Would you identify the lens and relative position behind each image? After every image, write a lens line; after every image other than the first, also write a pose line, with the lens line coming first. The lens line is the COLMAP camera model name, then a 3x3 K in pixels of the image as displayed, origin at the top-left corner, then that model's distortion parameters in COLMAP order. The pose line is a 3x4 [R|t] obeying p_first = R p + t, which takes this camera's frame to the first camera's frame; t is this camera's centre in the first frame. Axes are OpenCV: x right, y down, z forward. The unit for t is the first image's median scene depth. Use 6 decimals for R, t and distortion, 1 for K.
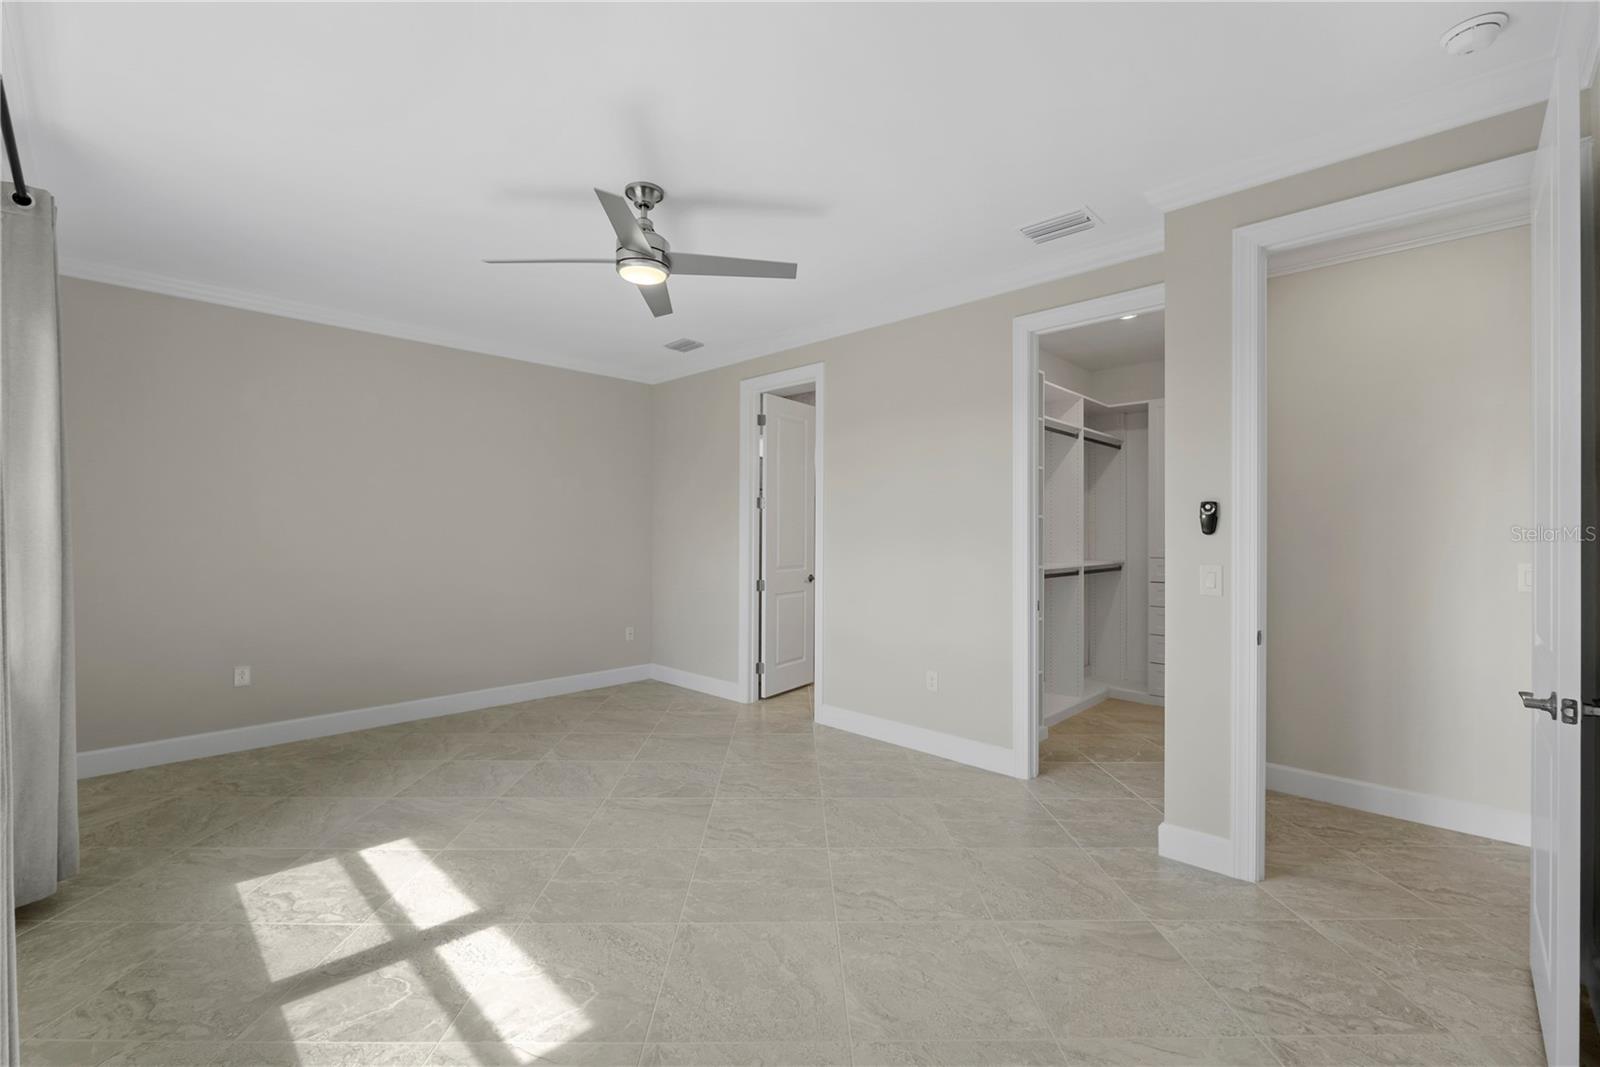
lens RADIAL K [[686.4, 0, 795.4], [0, 686.4, 525.8], [0, 0, 1]] dist [-0.009101, 0.000020]
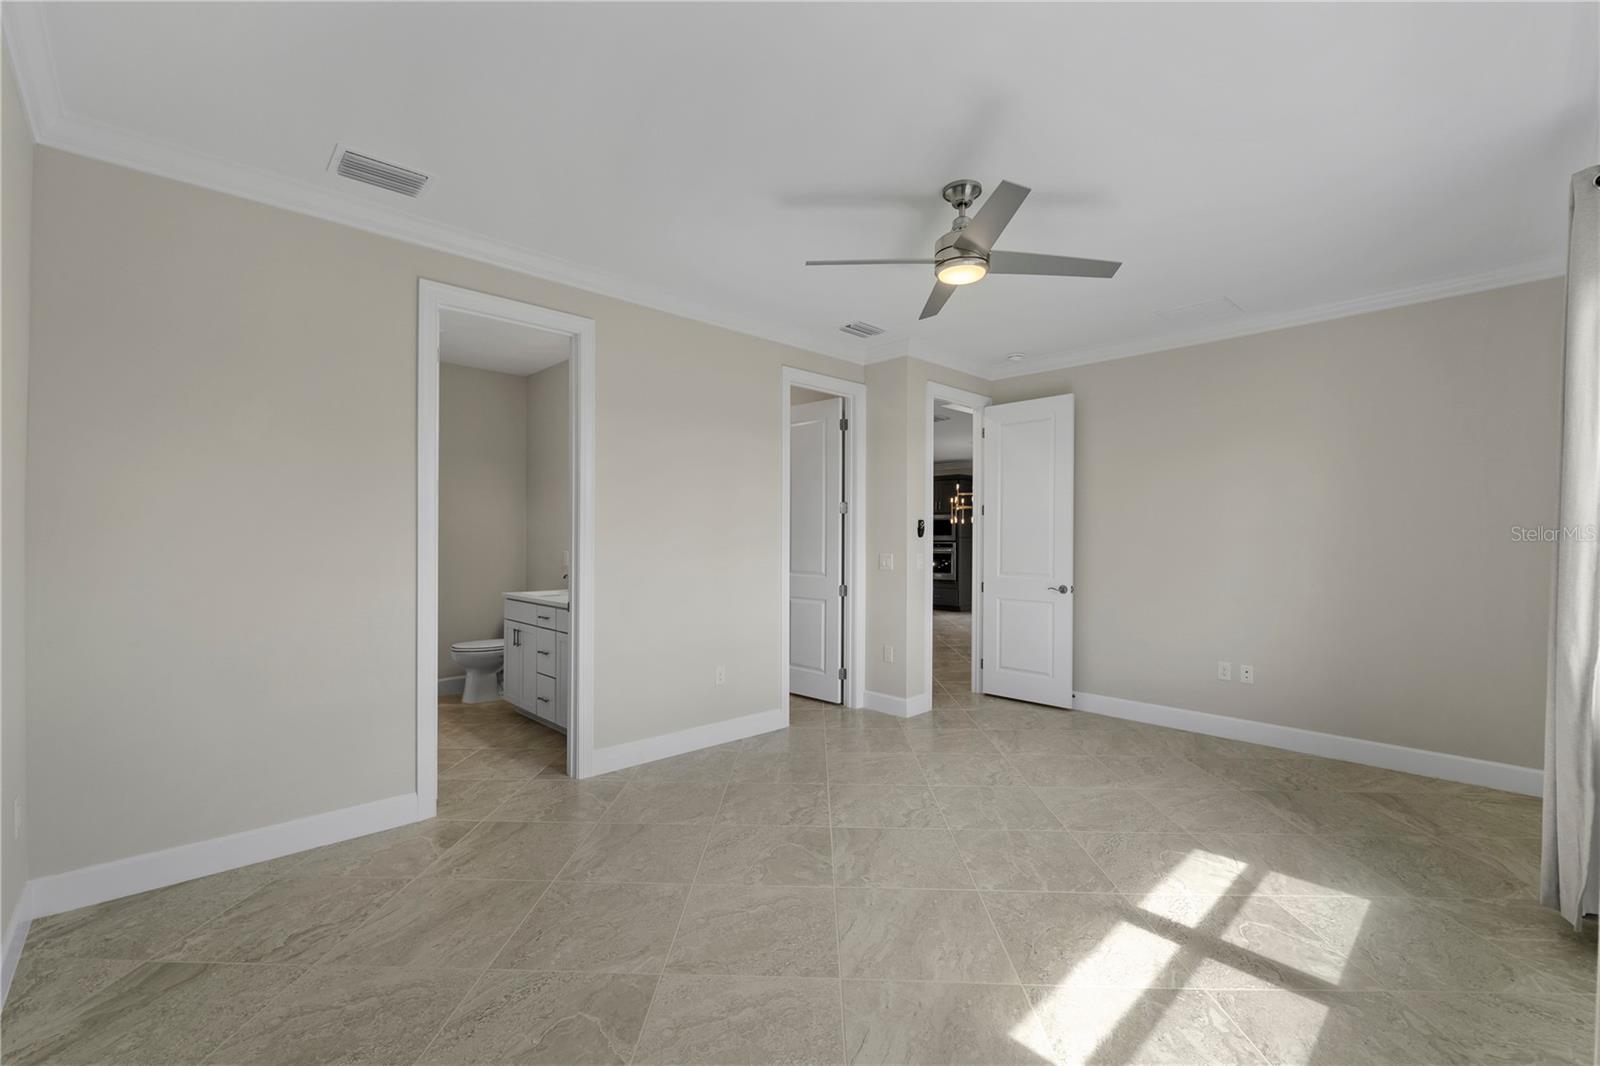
lens RADIAL K [[686.4, 0, 794.4], [0, 686.4, 544.4], [0, 0, 1]] dist [-0.009101, 0.000020]
pose [[0.026908, -0.015657, 0.999515, -1.493422], [-0.013845, 0.999776, 0.016033, 0.005606], [-0.999542, -0.014270, 0.026685, 1.489610]]
